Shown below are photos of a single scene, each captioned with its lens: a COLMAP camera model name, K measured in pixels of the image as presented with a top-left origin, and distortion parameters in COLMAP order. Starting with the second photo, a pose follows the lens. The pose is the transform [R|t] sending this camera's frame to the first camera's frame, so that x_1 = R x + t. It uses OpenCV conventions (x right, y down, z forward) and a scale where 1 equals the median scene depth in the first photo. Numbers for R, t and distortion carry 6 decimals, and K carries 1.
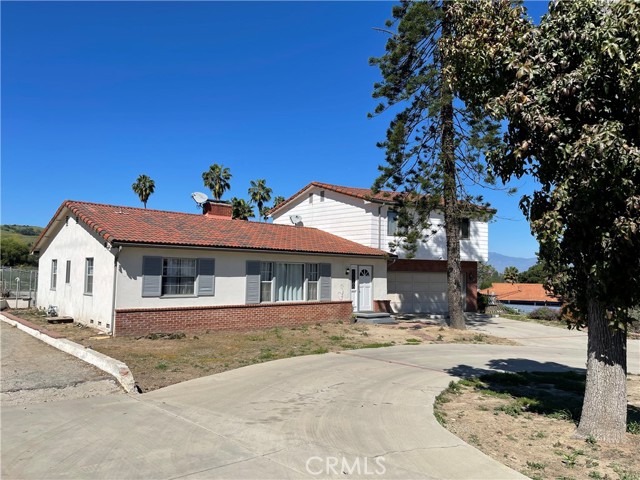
lens RADIAL K [[471.4, 0, 316.2], [0, 471.4, 241.8], [0, 0, 1]] dist [0.054684, -0.074473]
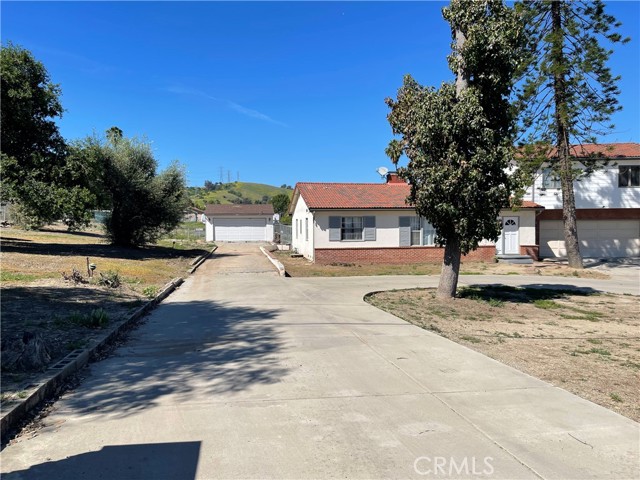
lens RADIAL K [[471.4, 0, 317.4], [0, 471.4, 245.4], [0, 0, 1]] dist [0.054684, -0.074473]
pose [[0.846313, 0.000471, -0.532686, 0.376191], [0.056194, 0.994341, 0.090157, -0.015714], [0.529714, -0.106235, 0.841497, -0.328423]]
